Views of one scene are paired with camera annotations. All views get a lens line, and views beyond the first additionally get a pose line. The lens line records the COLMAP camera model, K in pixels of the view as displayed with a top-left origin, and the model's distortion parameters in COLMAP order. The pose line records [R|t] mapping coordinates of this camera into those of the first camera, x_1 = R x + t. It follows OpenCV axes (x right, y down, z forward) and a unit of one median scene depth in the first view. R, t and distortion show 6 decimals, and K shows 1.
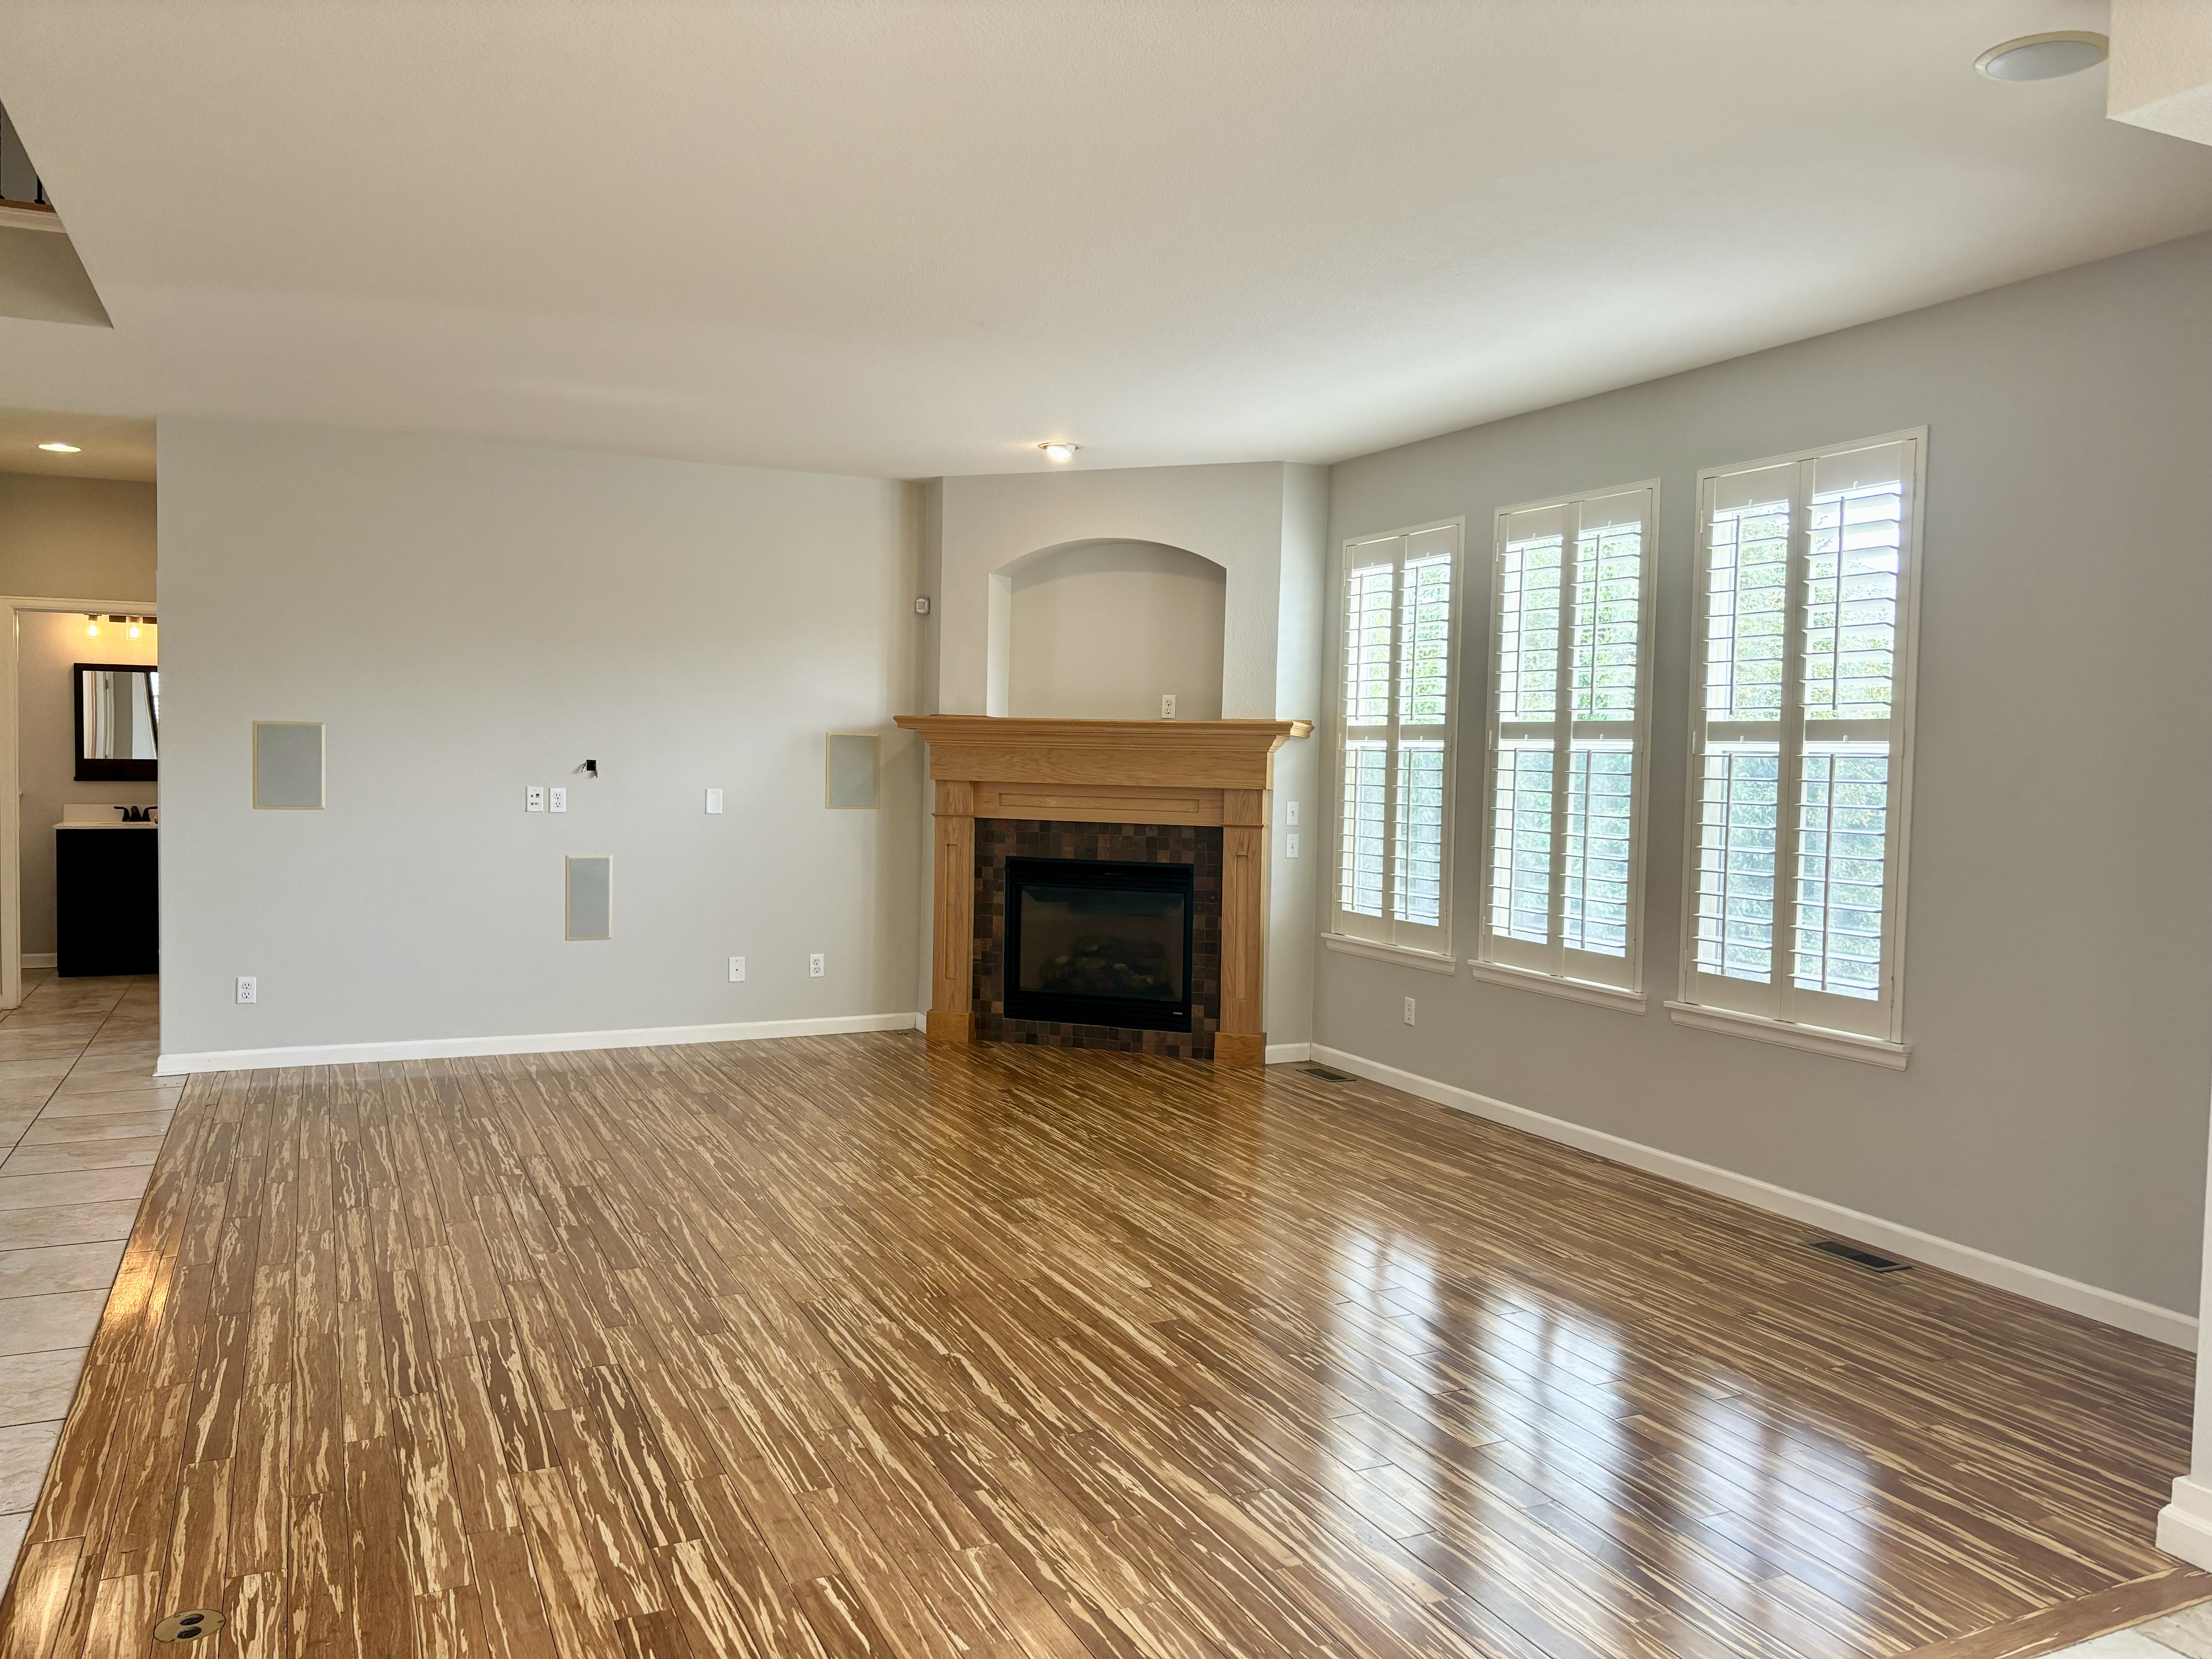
lens RADIAL K [[1694.6, 0, 1106.0], [0, 1694.6, 829.5], [0, 0, 1]] dist [0.047806, -0.009110]
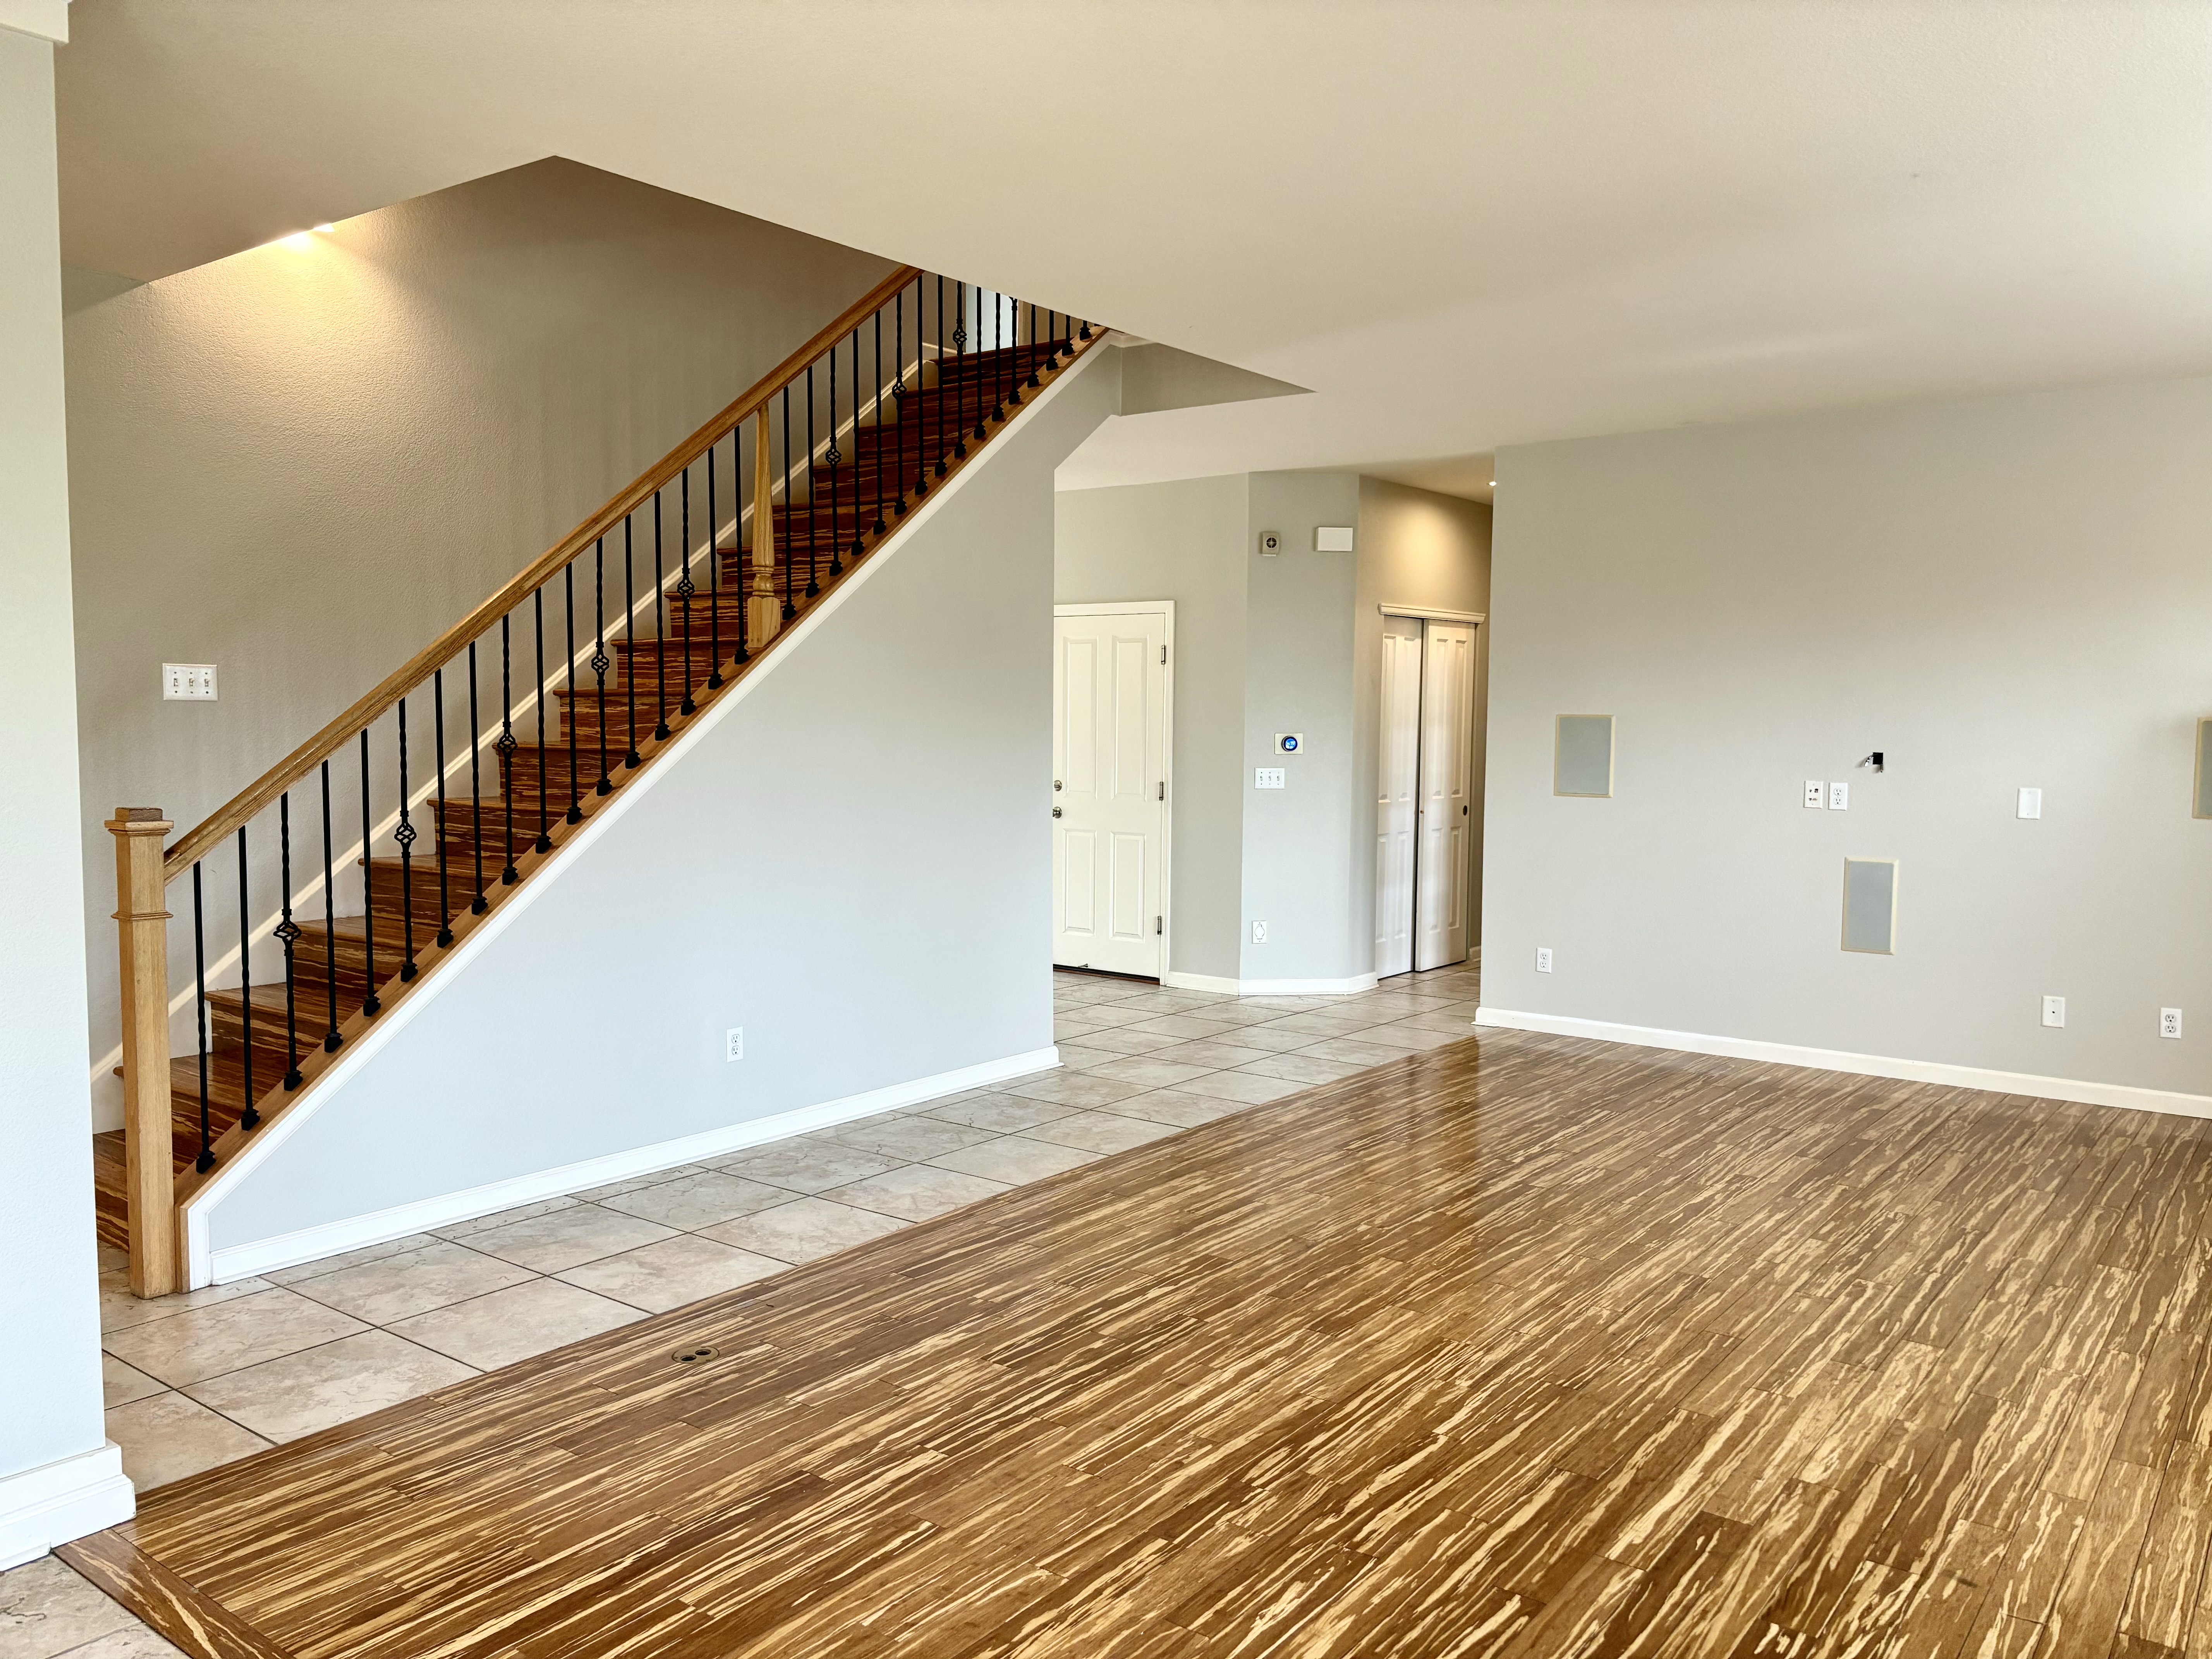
lens RADIAL K [[1694.6, 0, 1106.0], [0, 1694.6, 829.5], [0, 0, 1]] dist [0.047806, -0.009110]
pose [[0.469616, 0.049208, -0.881498, 0.599237], [-0.044980, 0.998482, 0.031776, -0.020913], [0.881724, 0.024727, 0.471116, 0.446455]]
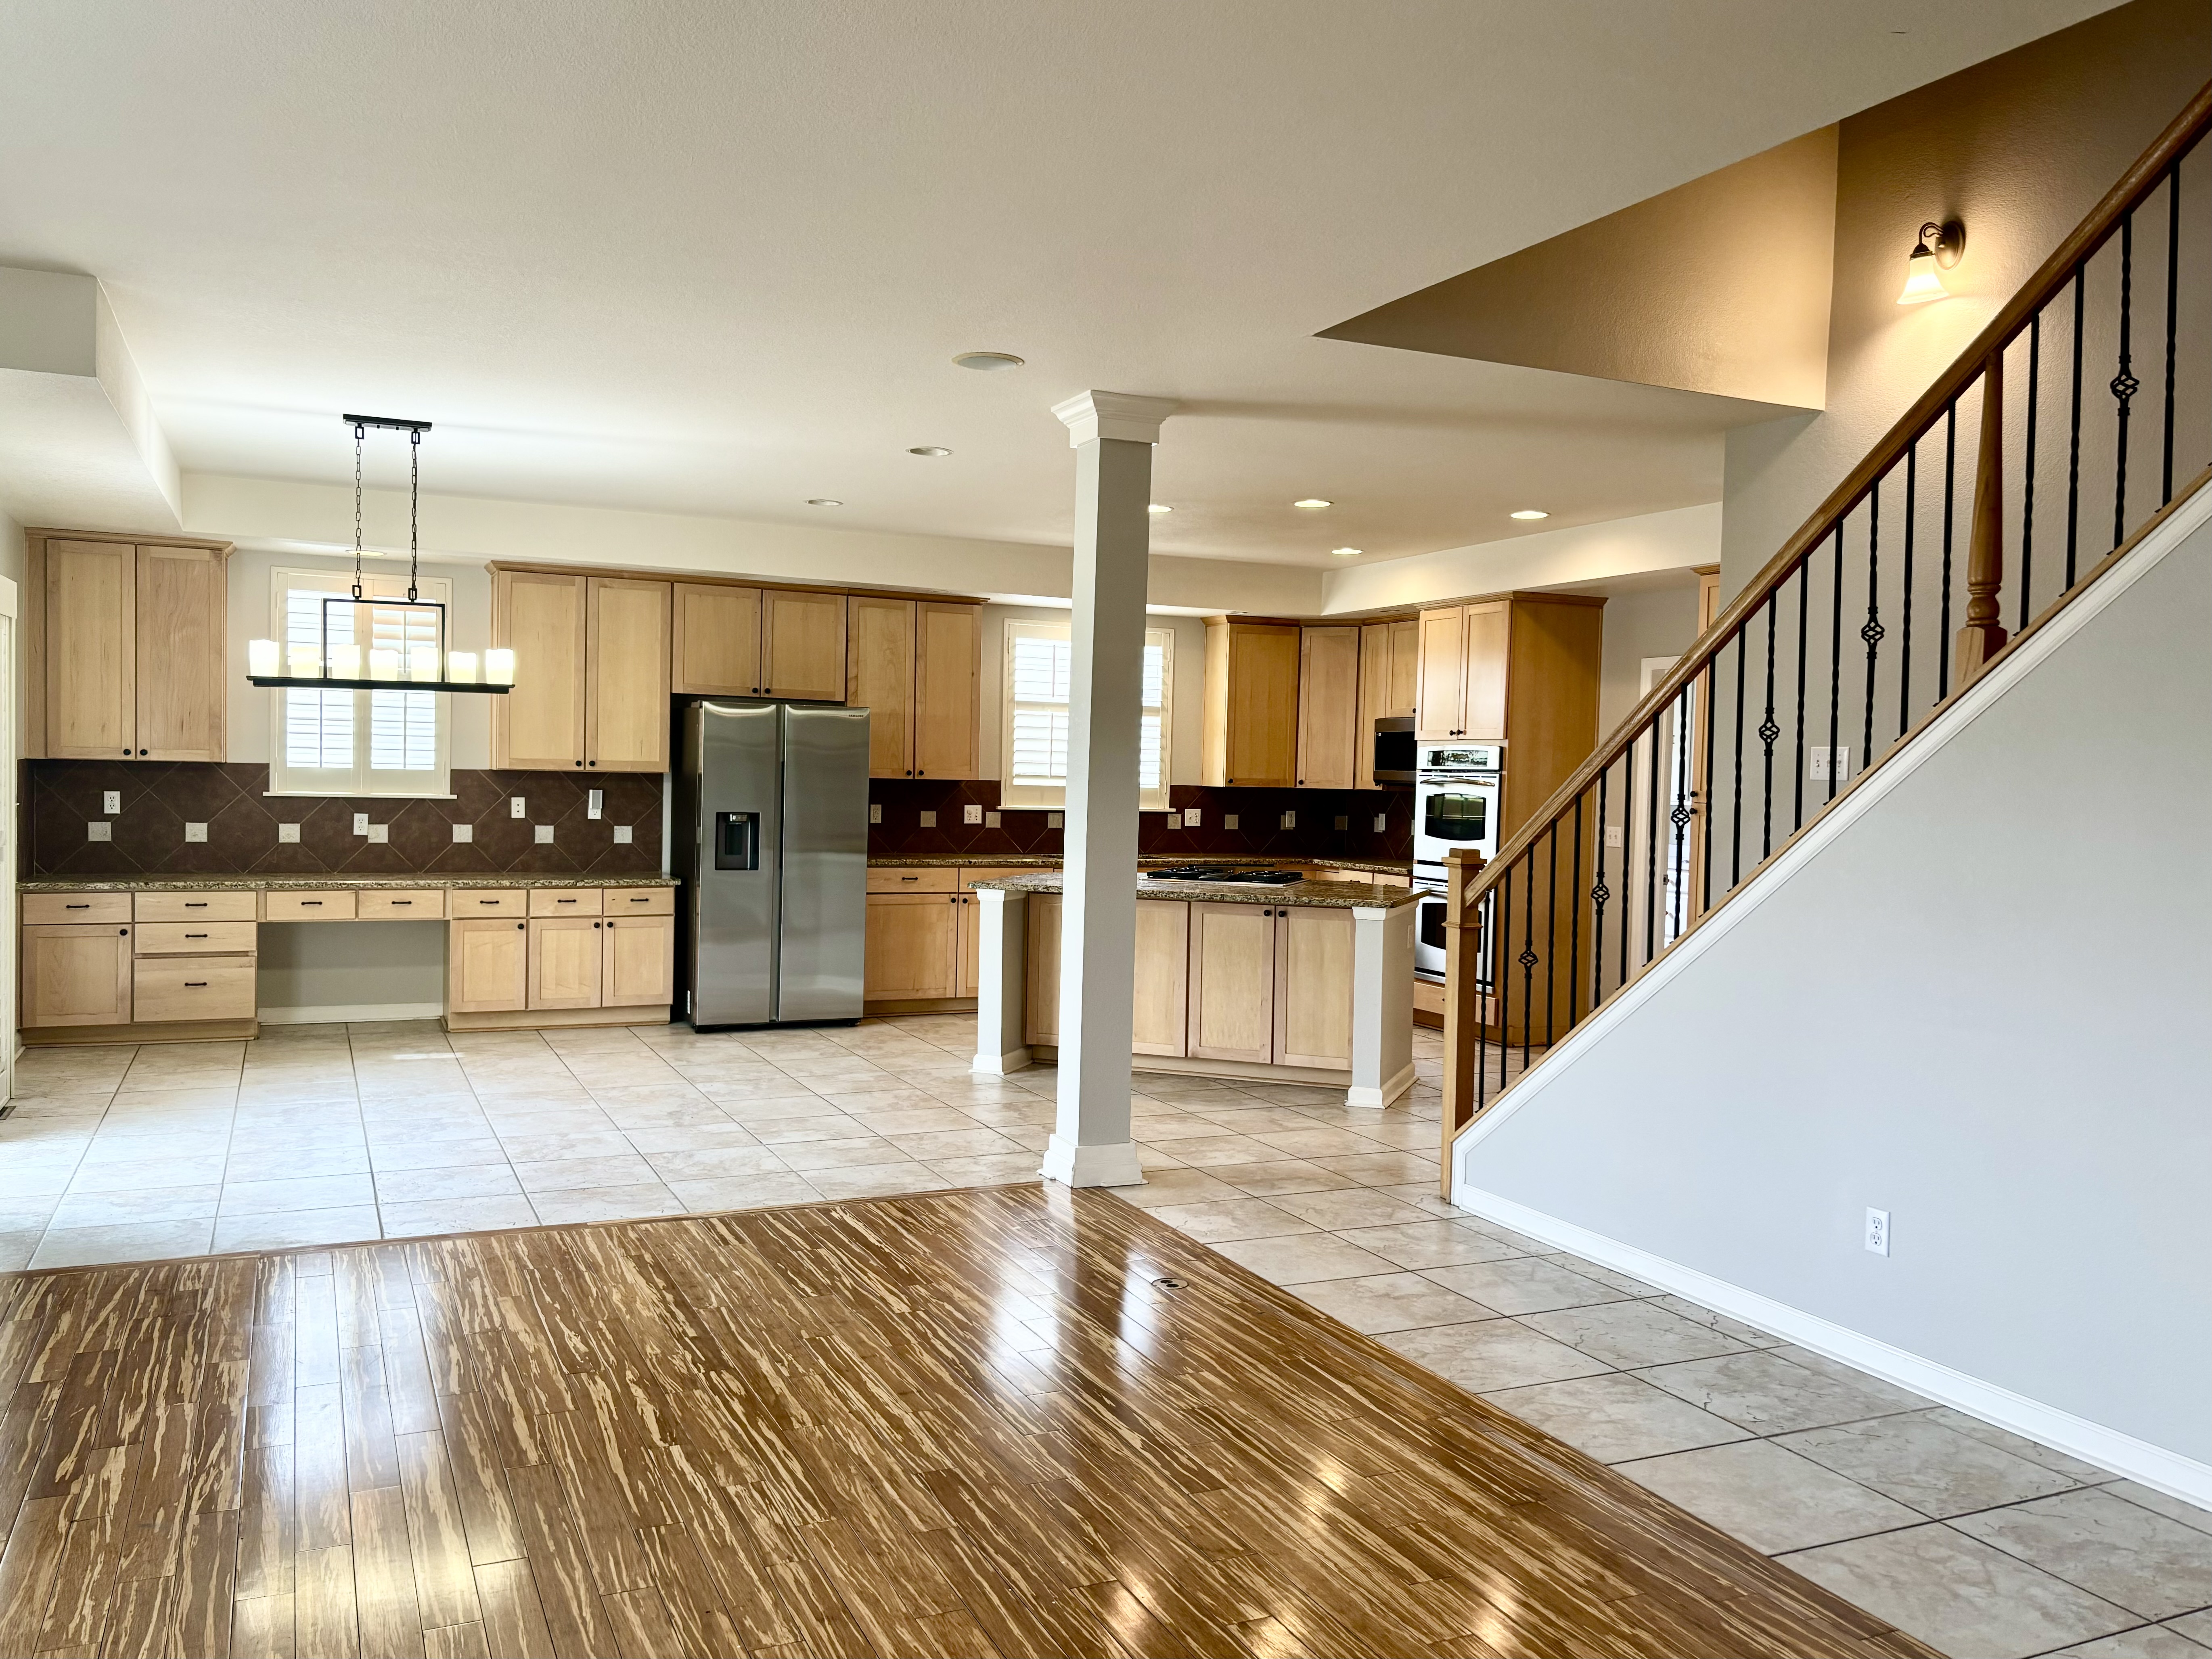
lens RADIAL K [[1778.0, 0, 1106.0], [0, 1778.0, 829.5], [0, 0, 1]] dist [0.060529, -0.002807]
pose [[-0.999245, -0.038038, 0.007887, -0.329450], [-0.037210, 0.995525, 0.086865, -0.113248], [-0.011156, 0.086506, -0.996189, 1.983303]]
